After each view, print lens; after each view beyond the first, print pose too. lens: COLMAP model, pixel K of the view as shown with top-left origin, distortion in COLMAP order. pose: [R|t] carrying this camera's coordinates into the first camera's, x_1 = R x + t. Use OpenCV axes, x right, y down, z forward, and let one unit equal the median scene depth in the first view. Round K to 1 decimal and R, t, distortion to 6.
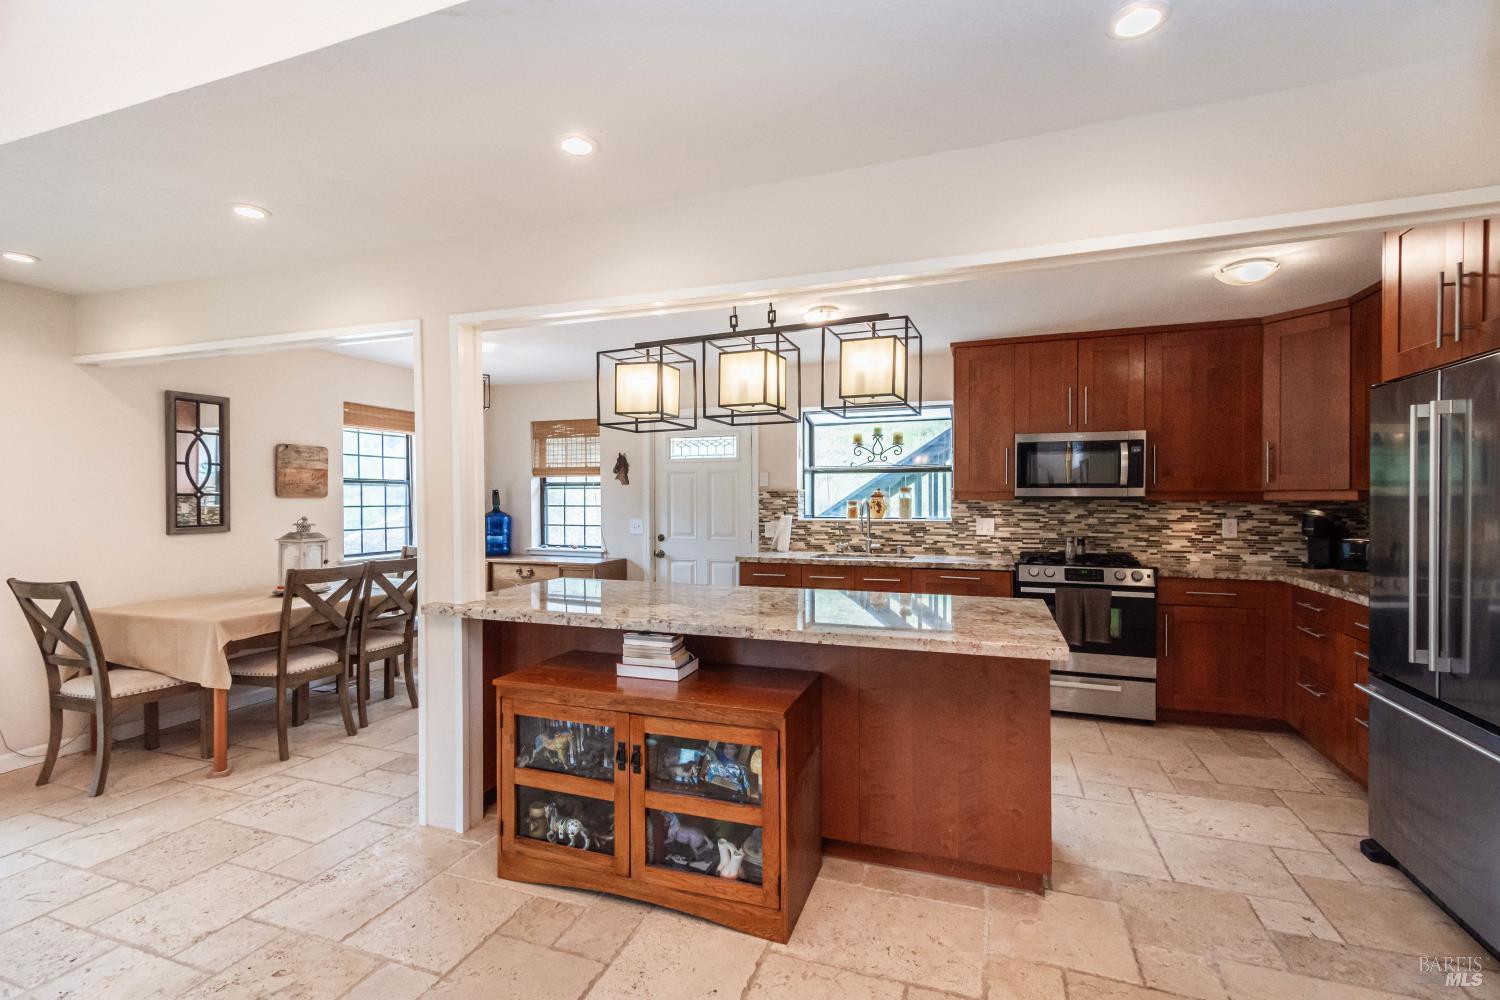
lens RADIAL K [[670.5, 0, 737.0], [0, 670.5, 509.4], [0, 0, 1]] dist [0.010973, -0.001842]
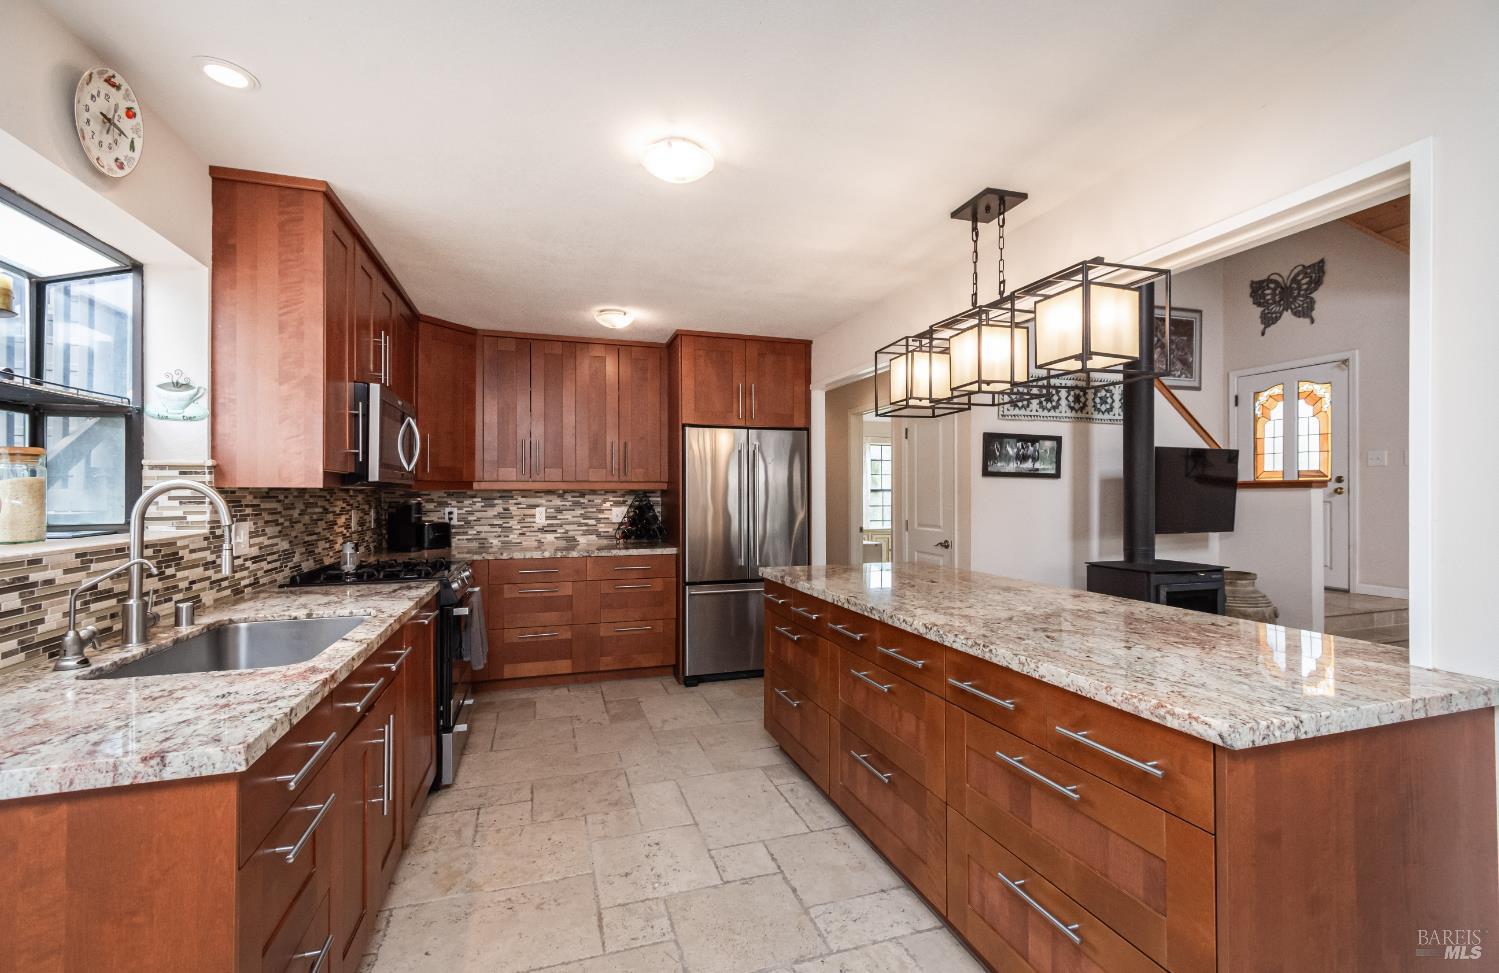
lens RADIAL K [[626.9, 0, 748.9], [0, 626.9, 487.7], [0, 0, 1]] dist [0.002351, 0.000127]
pose [[-0.624127, 0.009168, 0.781269, -0.244287], [0.015634, 0.999877, 0.000757, -0.007415], [-0.781167, 0.012687, -0.624193, 0.999205]]
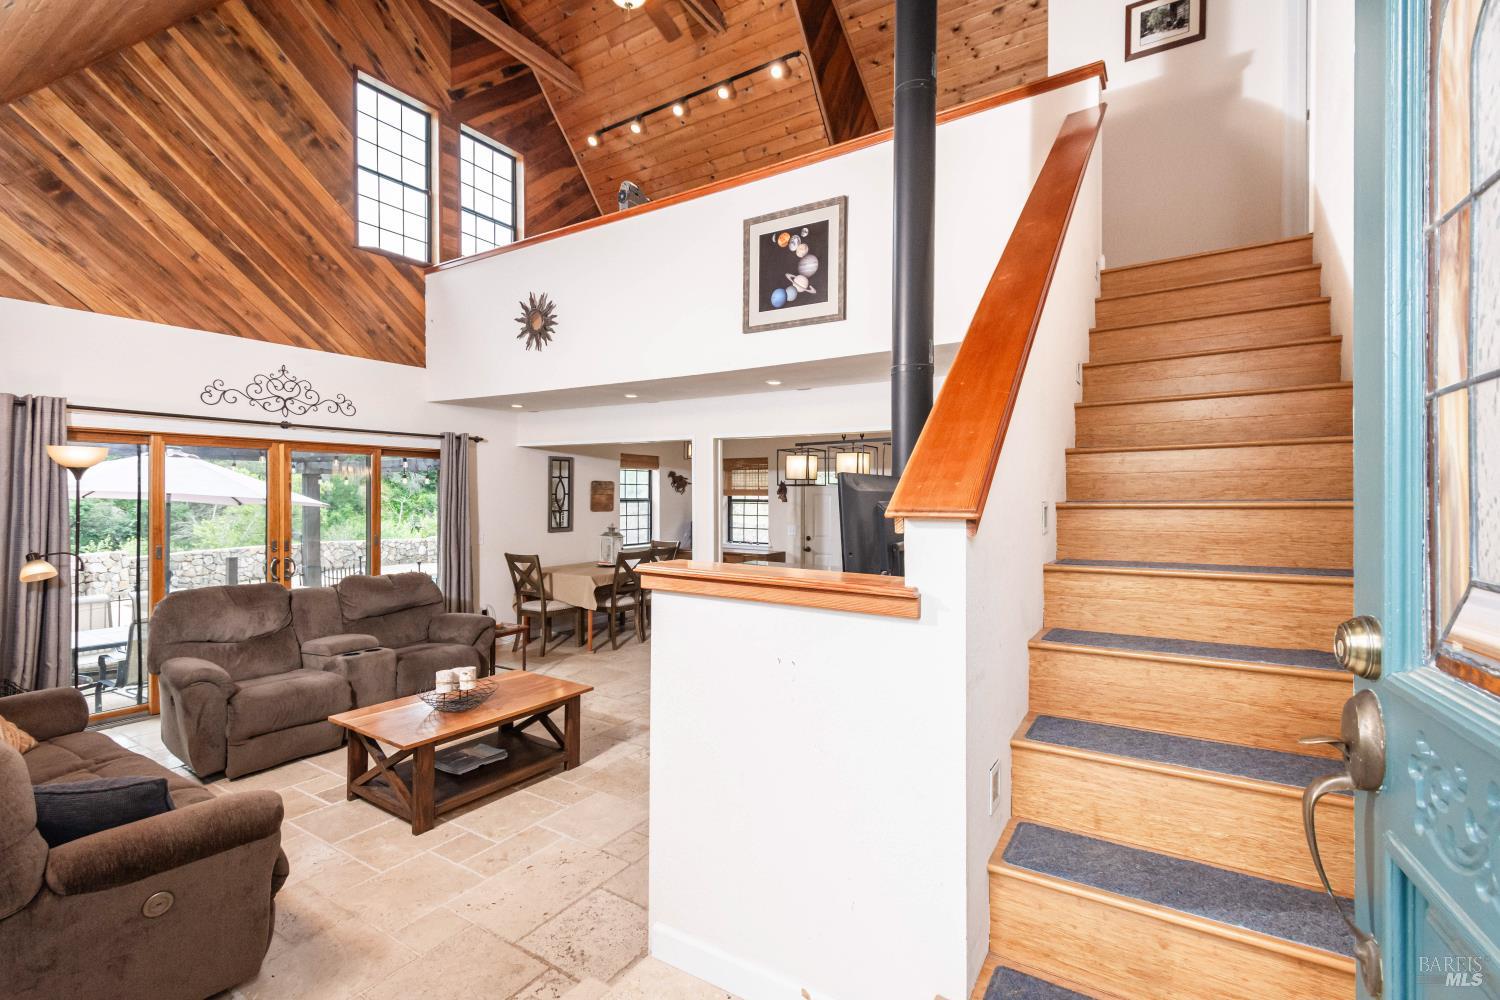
lens RADIAL K [[670.5, 0, 755.5], [0, 670.5, 489.9], [0, 0, 1]] dist [0.010973, -0.001842]
pose [[0.983350, 0.005952, -0.181625, 0.049467], [-0.010260, 0.999688, -0.022792, -0.035047], [0.181433, 0.024276, 0.983104, -0.586630]]
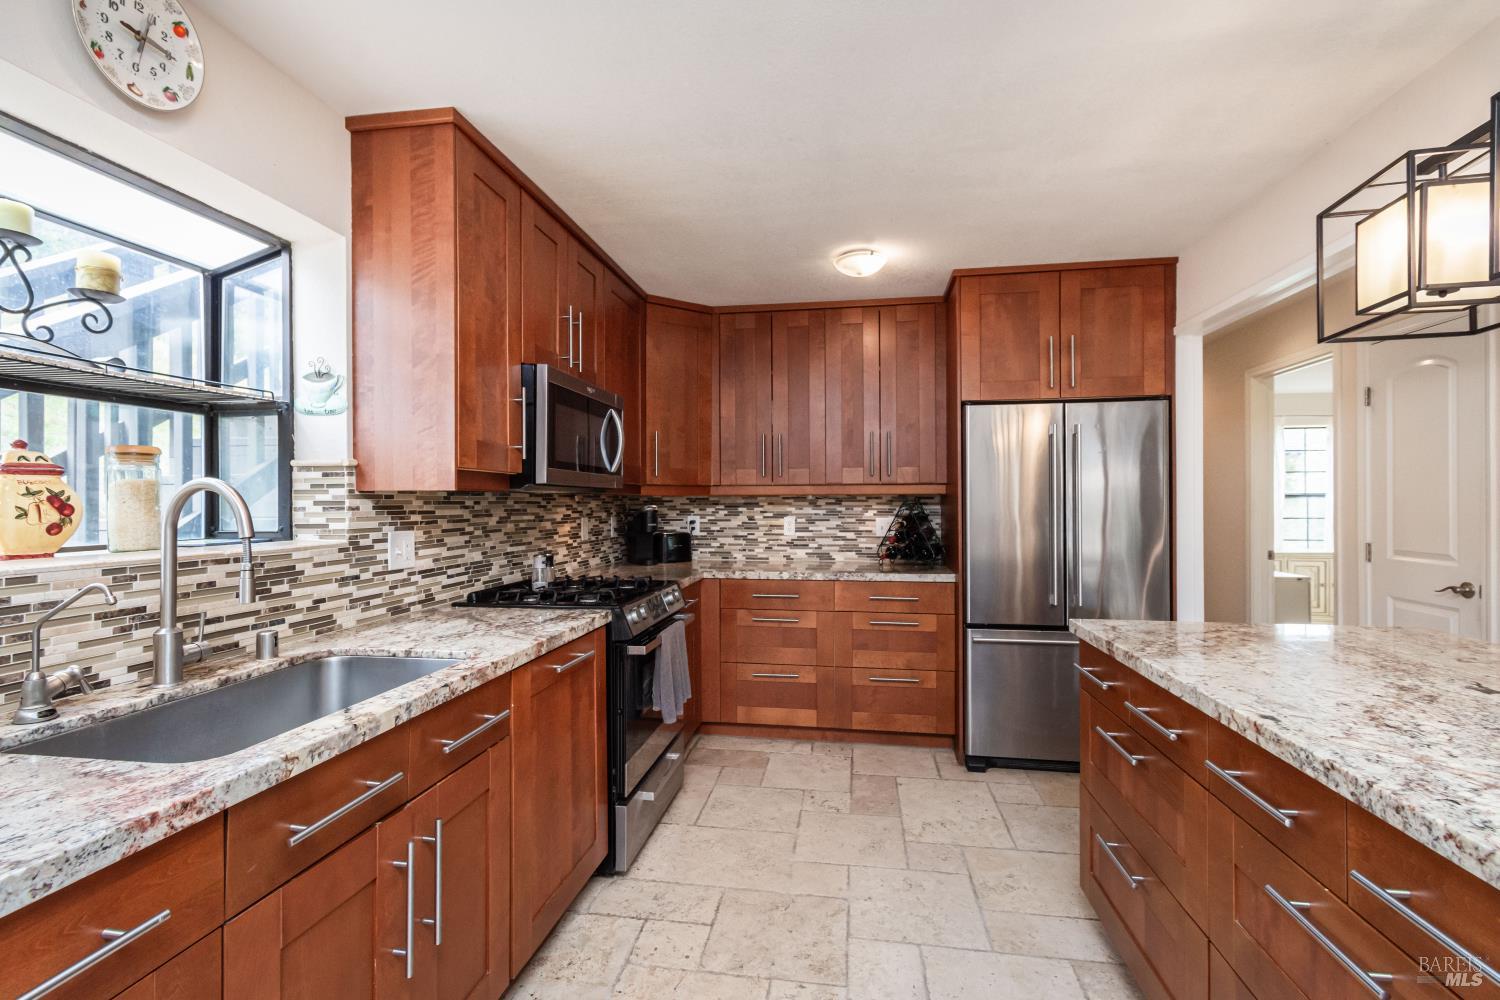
lens RADIAL K [[670.5, 0, 753.7], [0, 670.5, 501.1], [0, 0, 1]] dist [0.010973, -0.001842]
pose [[-0.201989, 0.003660, 0.979381, -0.115618], [0.019833, 0.999803, 0.000354, -0.002364], [-0.979187, 0.019496, -0.202022, 0.863717]]
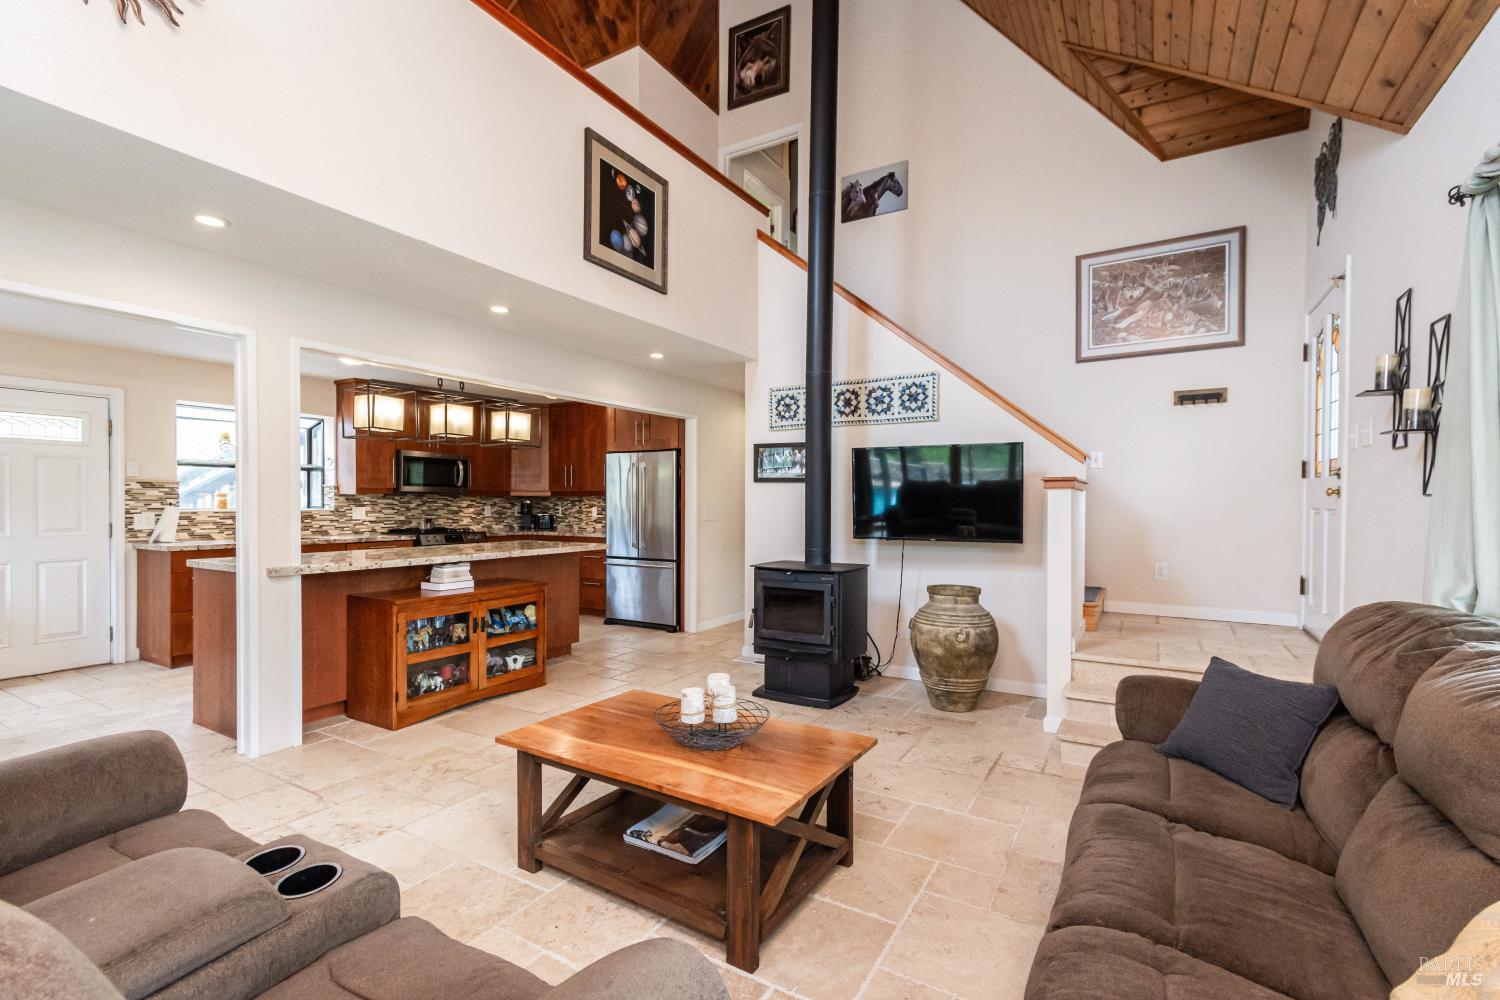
lens RADIAL K [[670.5, 0, 772.9], [0, 670.5, 502.1], [0, 0, 1]] dist [0.010973, -0.001842]
pose [[0.159366, 0.004277, 0.987210, -0.851883], [0.013464, 0.999888, -0.006505, 0.023262], [-0.987128, 0.014329, 0.159291, -0.050767]]
